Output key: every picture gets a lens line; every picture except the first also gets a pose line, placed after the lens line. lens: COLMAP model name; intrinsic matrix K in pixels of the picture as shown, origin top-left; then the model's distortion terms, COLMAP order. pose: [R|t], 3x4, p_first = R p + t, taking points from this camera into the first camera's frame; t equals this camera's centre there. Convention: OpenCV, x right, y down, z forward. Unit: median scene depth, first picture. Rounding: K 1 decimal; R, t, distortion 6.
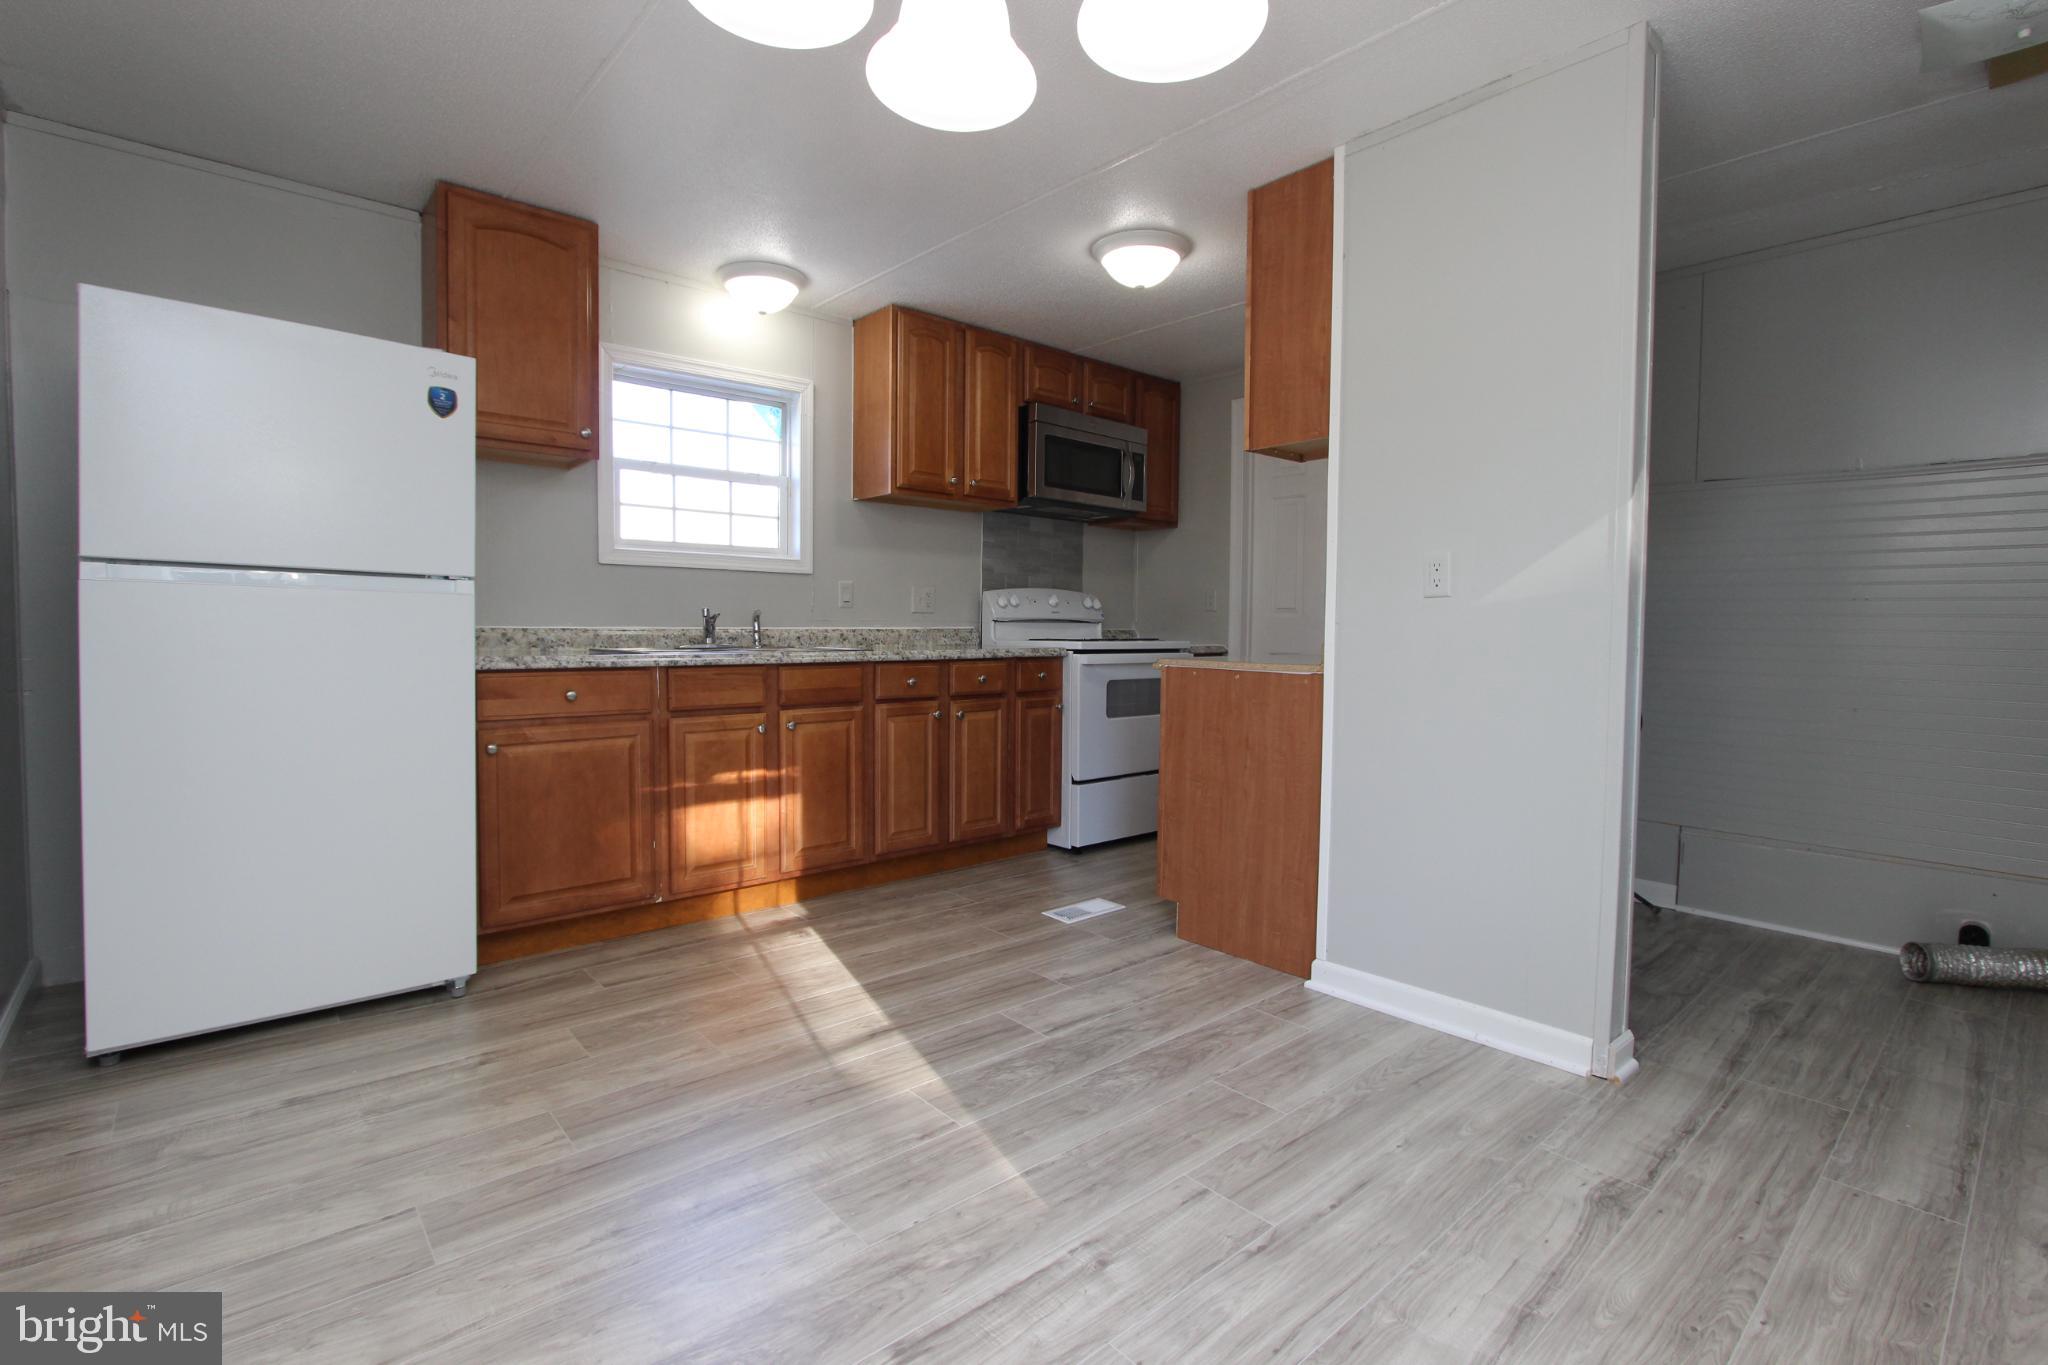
lens RADIAL K [[947.7, 0, 1030.1], [0, 947.7, 666.2], [0, 0, 1]] dist [-0.015379, 0.001283]
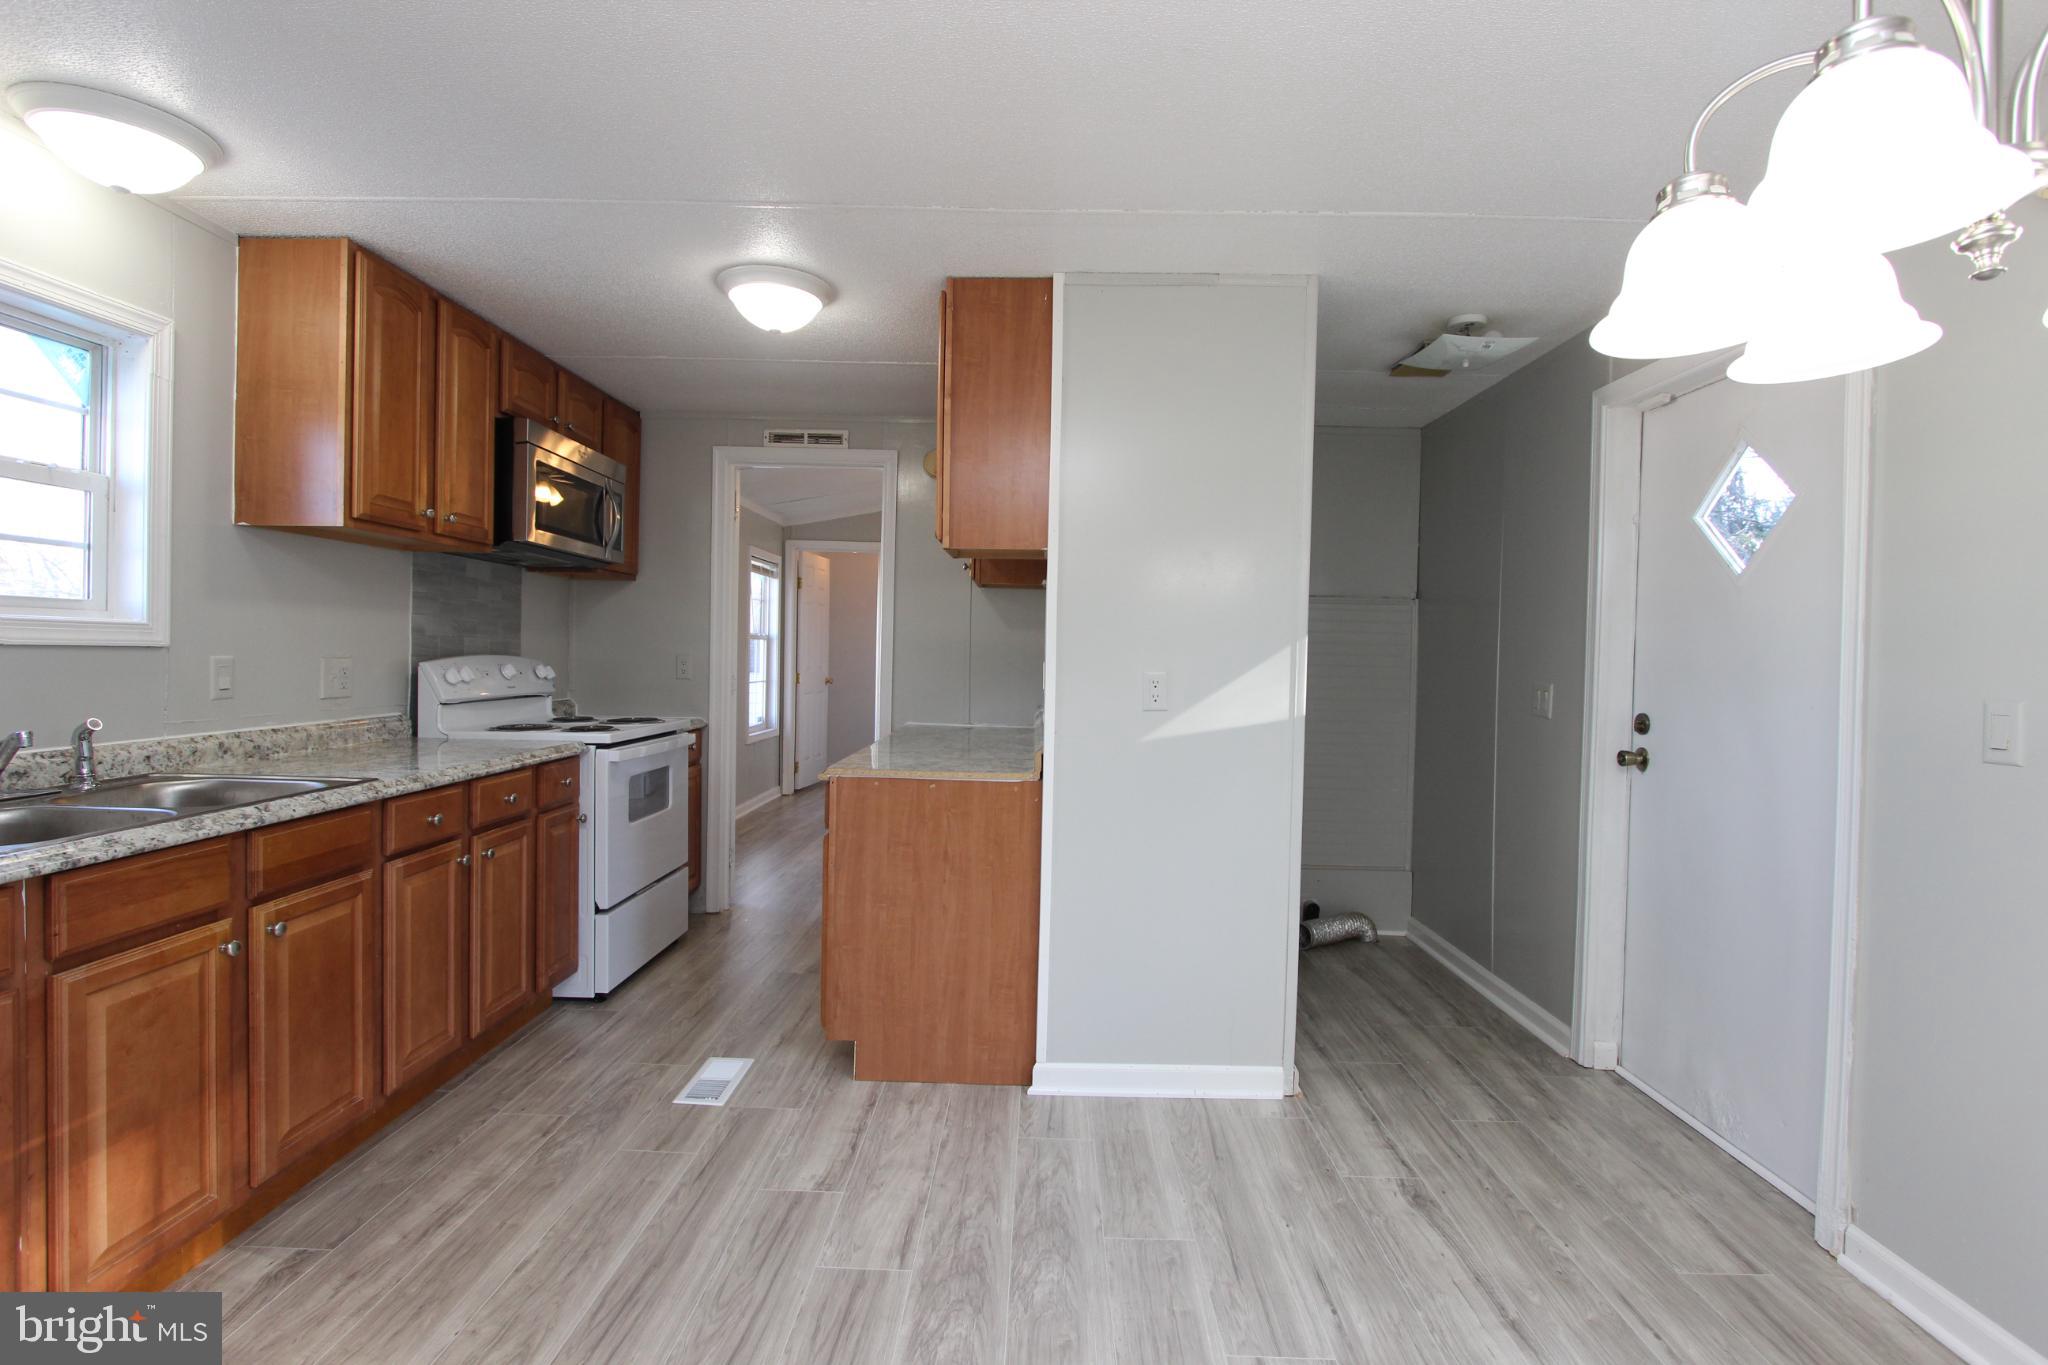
lens RADIAL K [[936.0, 0, 1028.9], [0, 936.0, 672.0], [0, 0, 1]] dist [-0.021085, 0.004669]
pose [[0.674120, -0.007855, 0.738580, -0.361560], [0.016204, 0.999860, -0.004156, -0.086976], [-0.738444, 0.014770, 0.674153, 0.270531]]
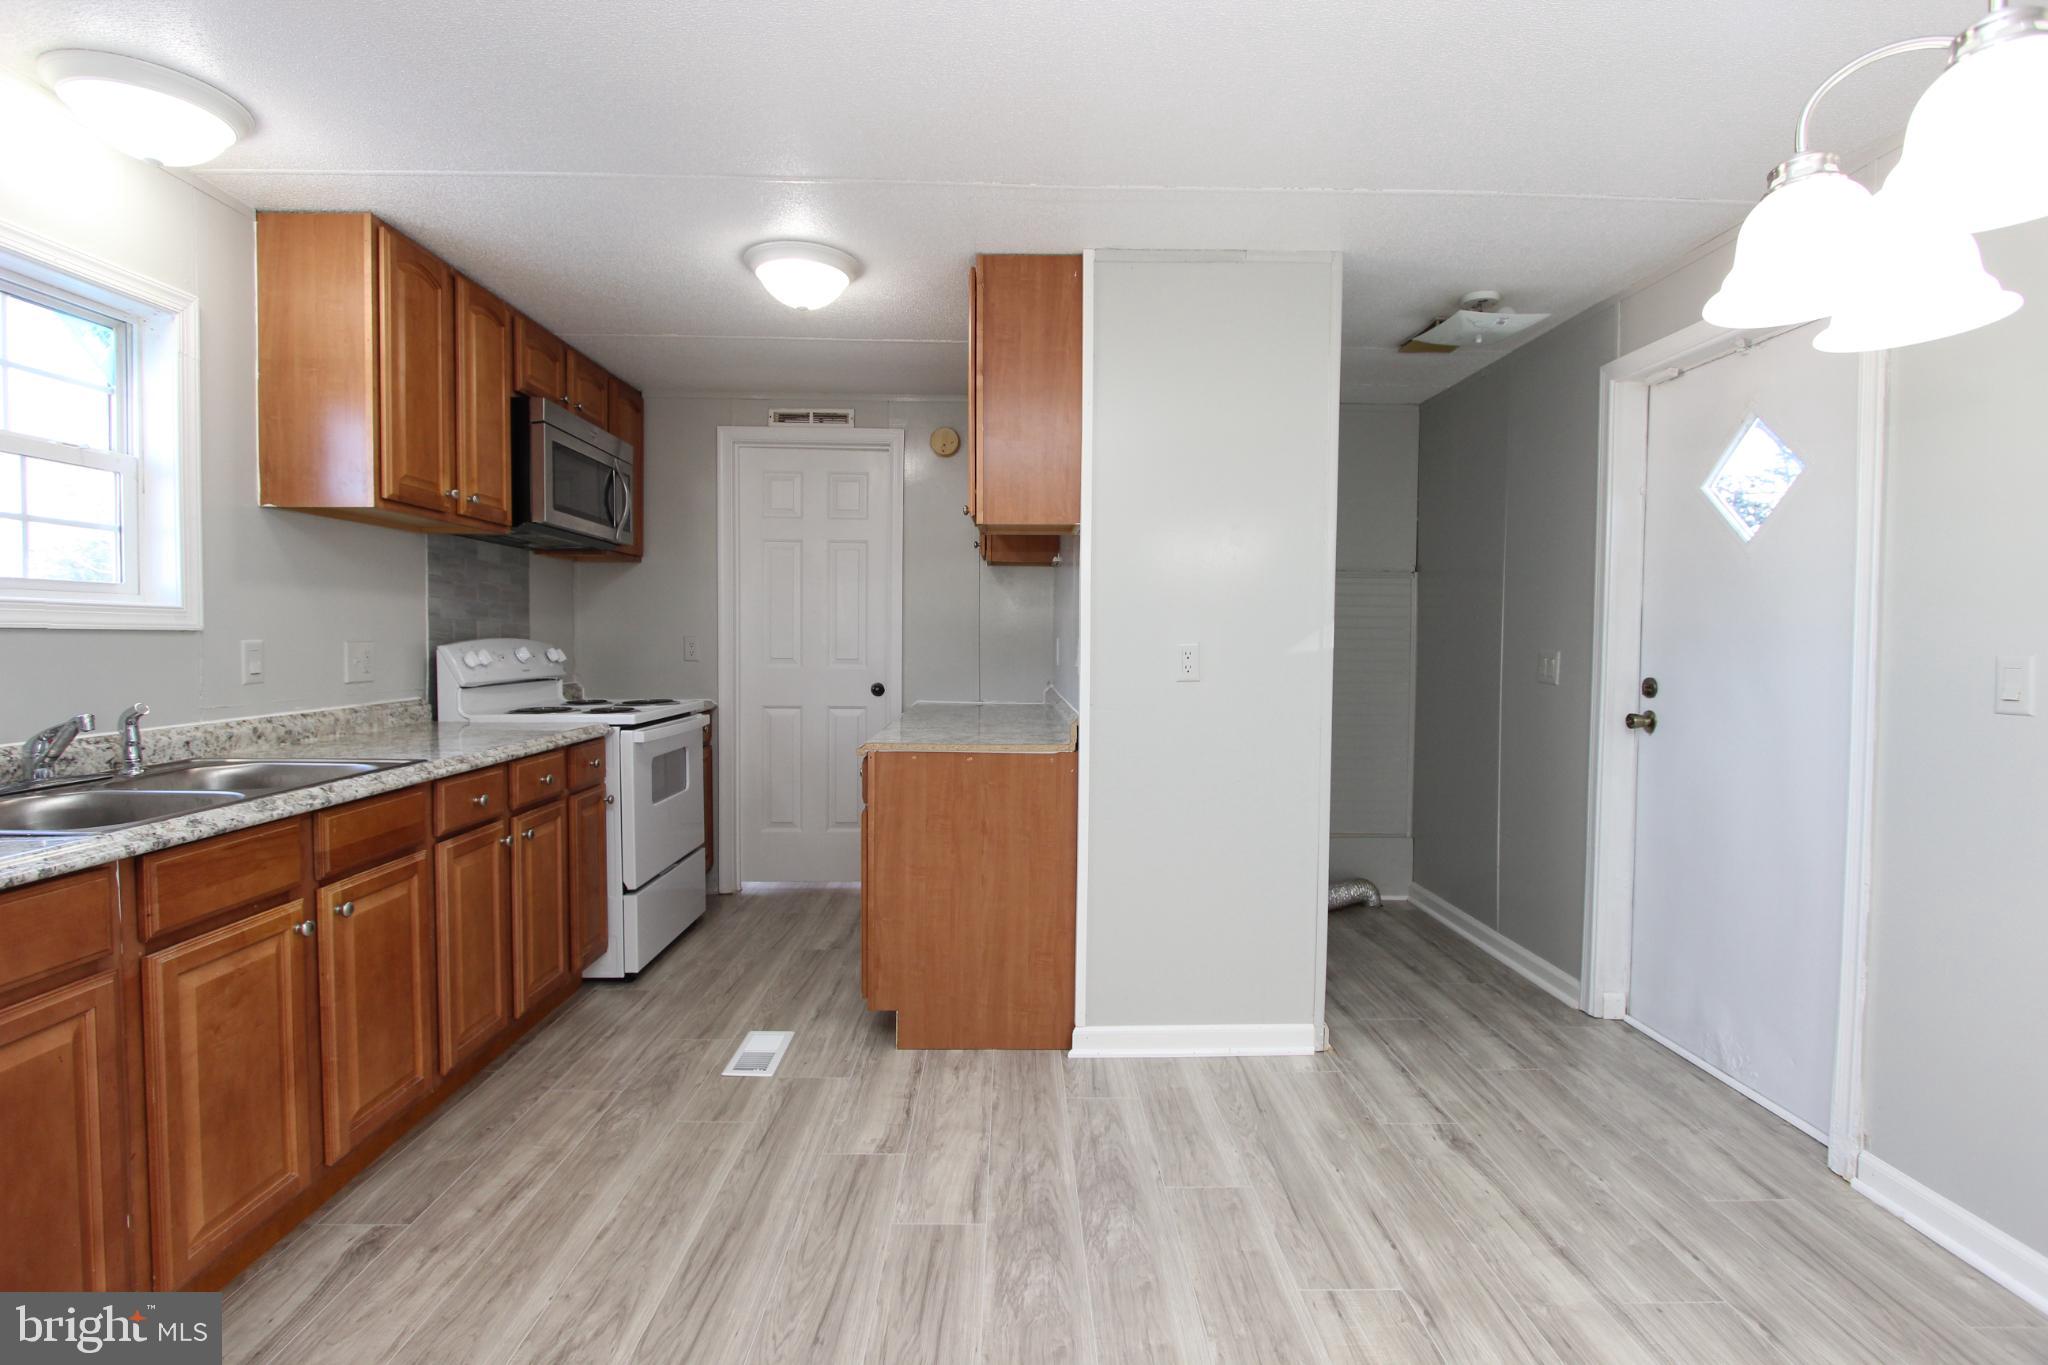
lens RADIAL K [[936.0, 0, 1028.9], [0, 936.0, 672.0], [0, 0, 1]] dist [-0.021085, 0.004669]
pose [[0.647523, -0.031779, 0.761383, -0.411668], [0.030817, 0.999405, 0.015505, -0.080300], [-0.761423, 0.013424, 0.648117, 0.307089]]
